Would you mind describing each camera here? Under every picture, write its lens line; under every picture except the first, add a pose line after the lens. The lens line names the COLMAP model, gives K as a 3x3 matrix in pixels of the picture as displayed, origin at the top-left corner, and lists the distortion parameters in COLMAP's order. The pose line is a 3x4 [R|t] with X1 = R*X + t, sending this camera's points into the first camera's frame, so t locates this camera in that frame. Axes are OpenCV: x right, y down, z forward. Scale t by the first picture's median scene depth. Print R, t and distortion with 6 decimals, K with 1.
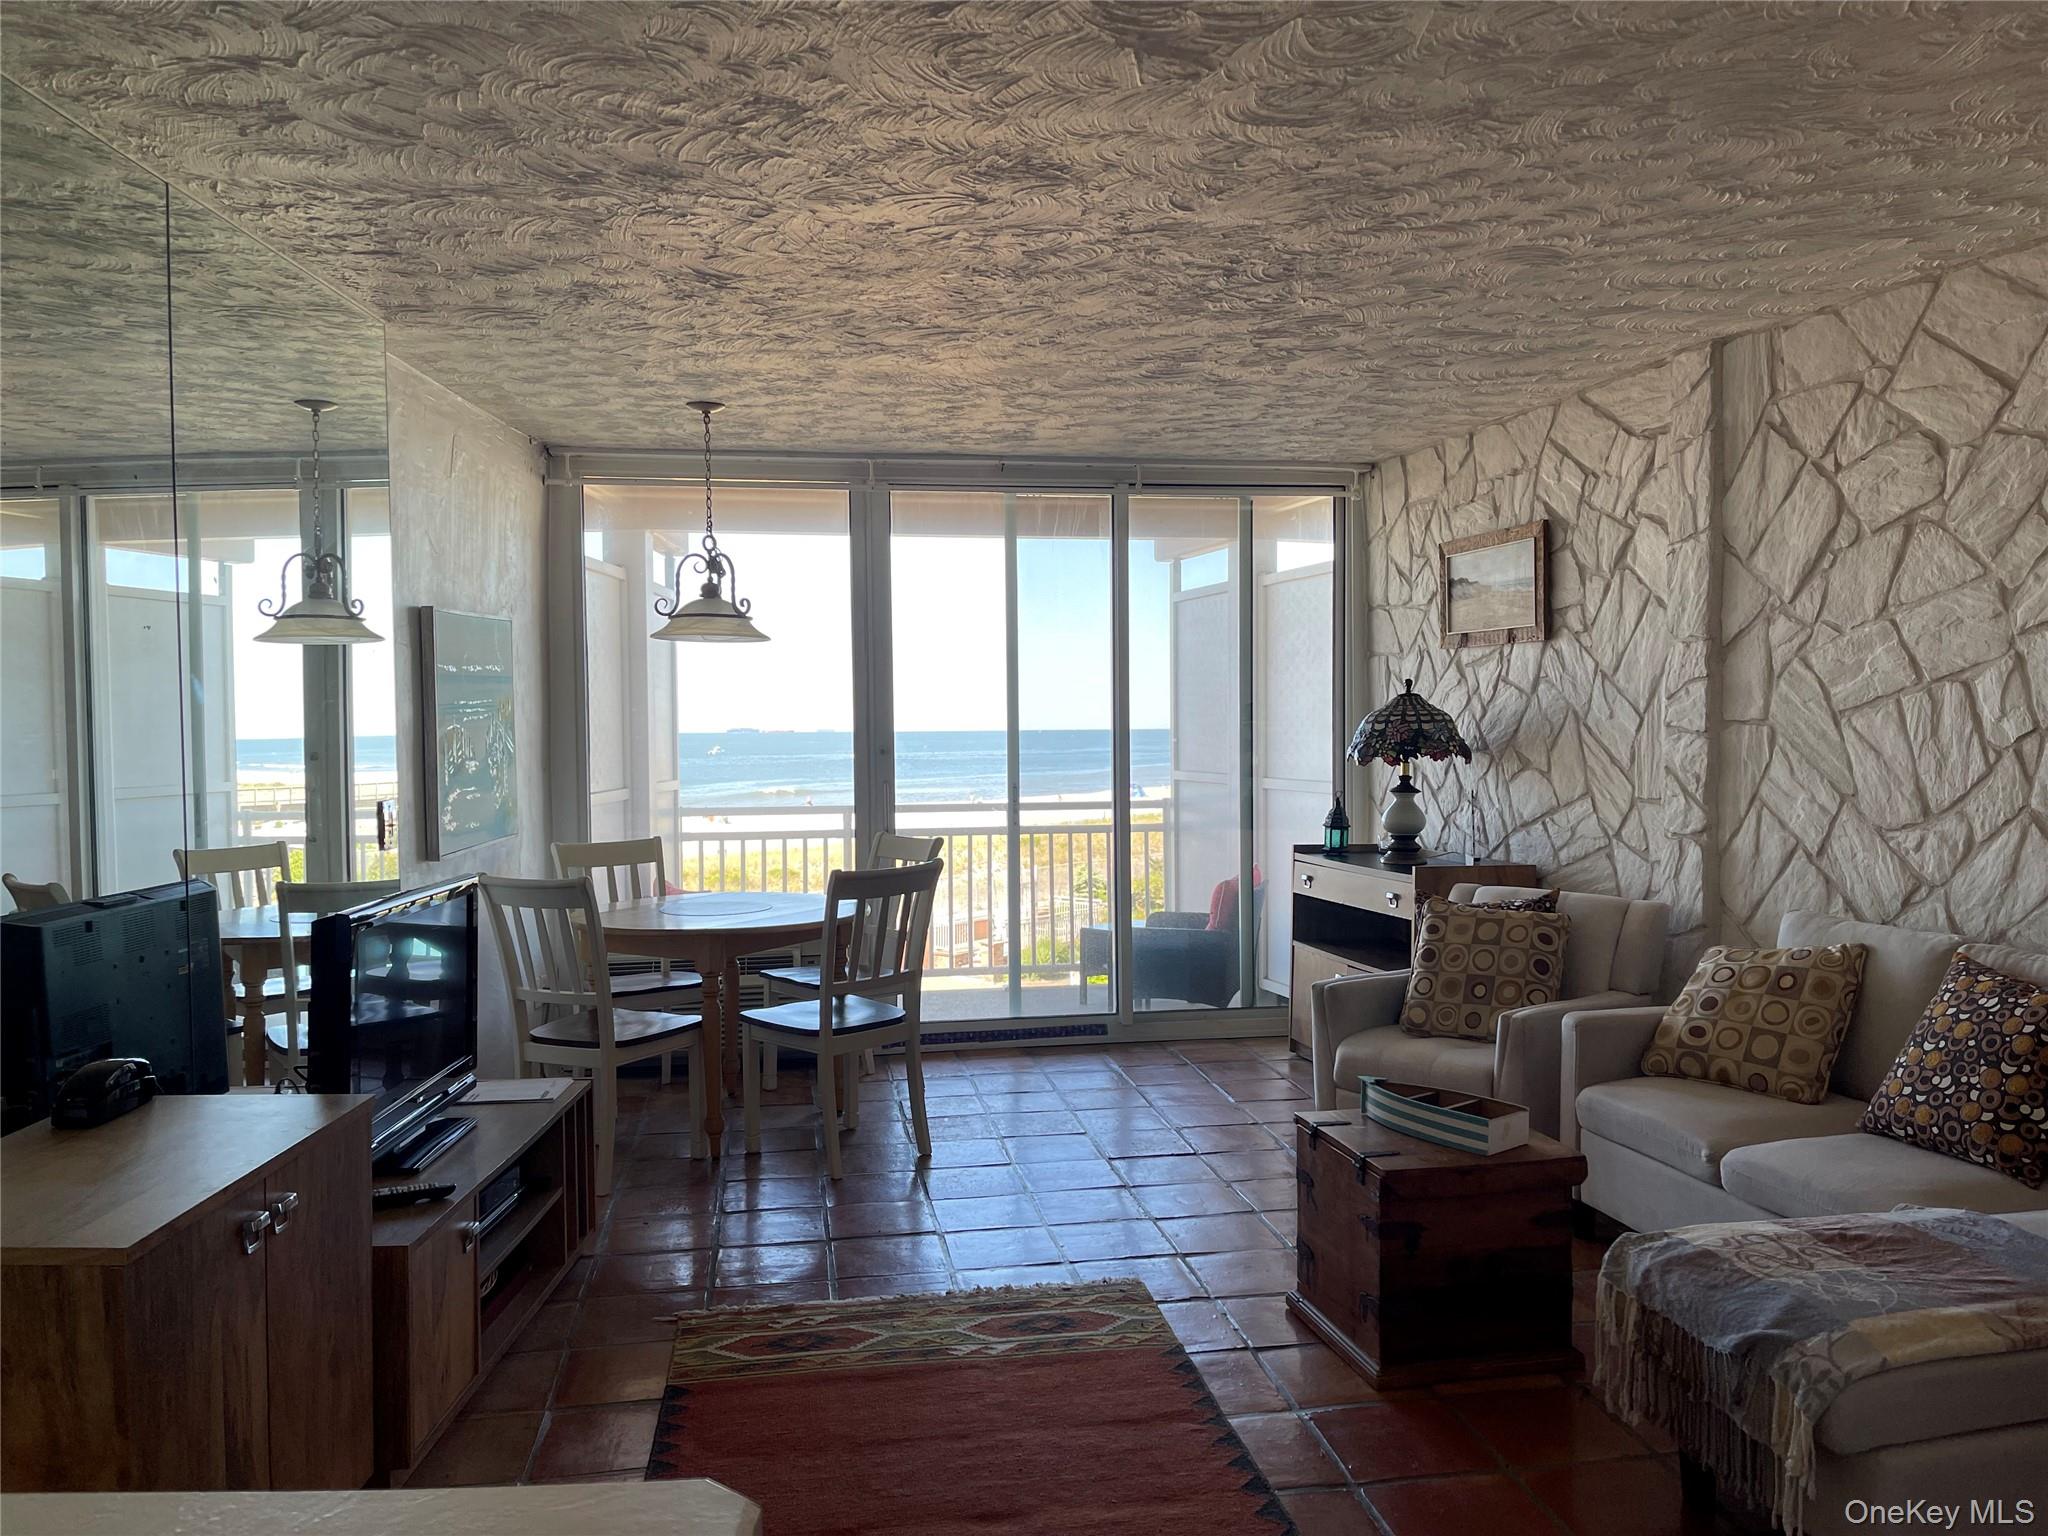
lens RADIAL K [[1512.5, 0, 1018.4], [0, 1512.5, 784.8], [0, 0, 1]] dist [0.075112, -0.102239]
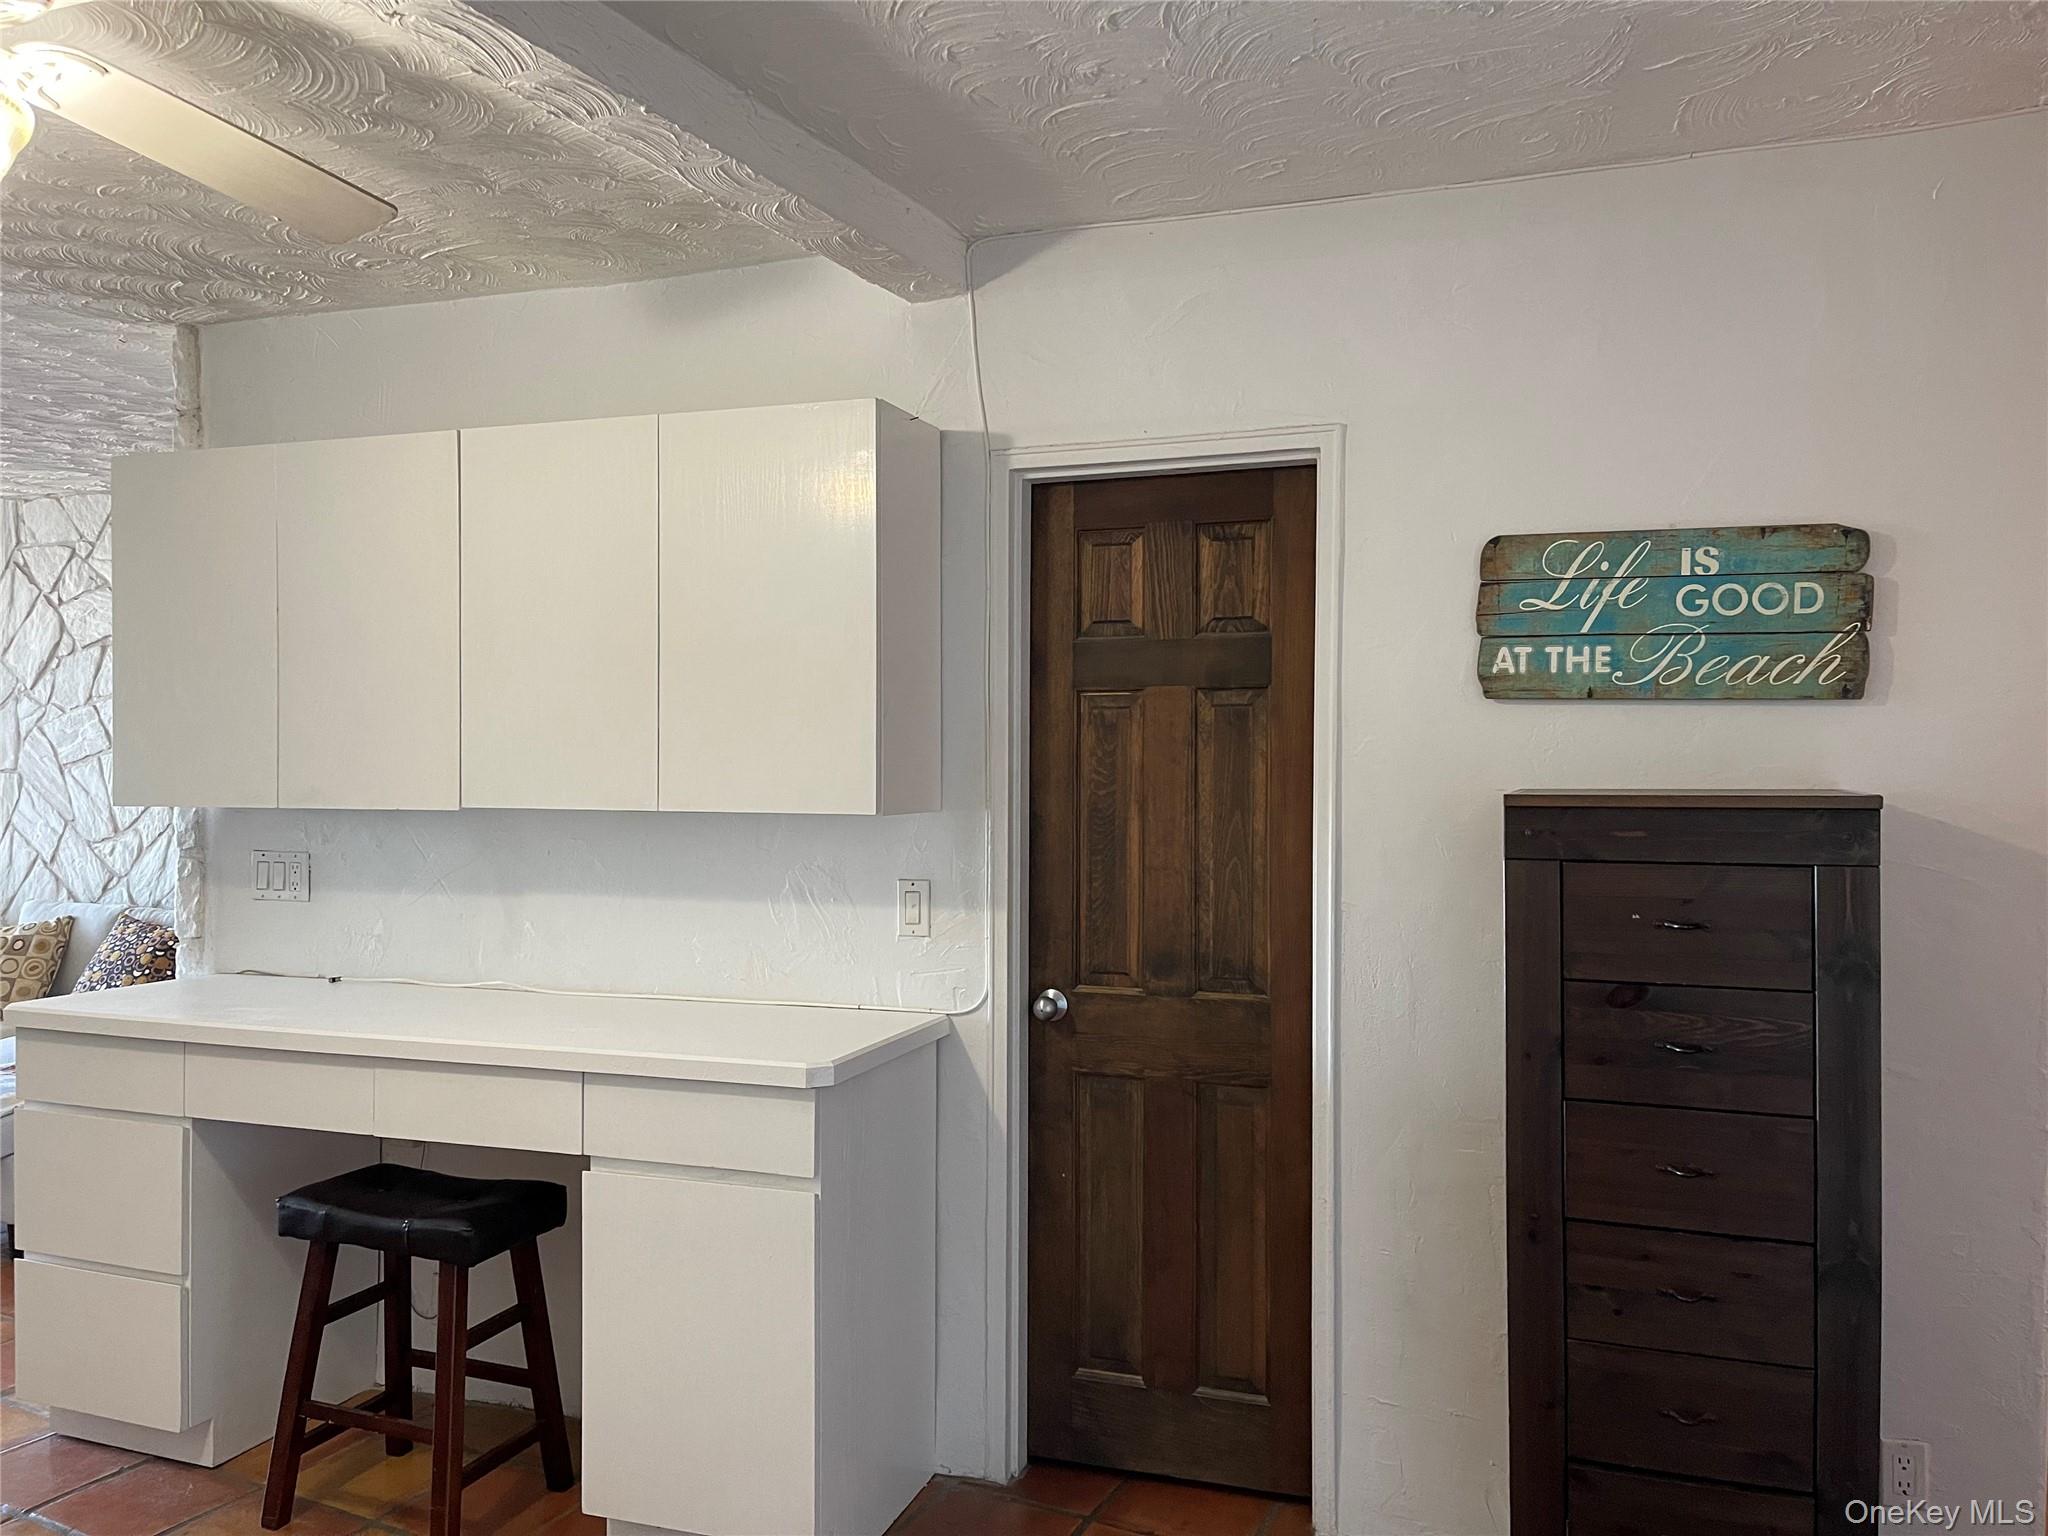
lens RADIAL K [[1512.5, 0, 1018.4], [0, 1512.5, 784.8], [0, 0, 1]] dist [0.075112, -0.102239]
pose [[0.573154, 0.005073, 0.819432, -0.132008], [0.020338, 0.999585, -0.020414, 0.018063], [-0.819195, 0.028366, 0.572813, -0.527327]]
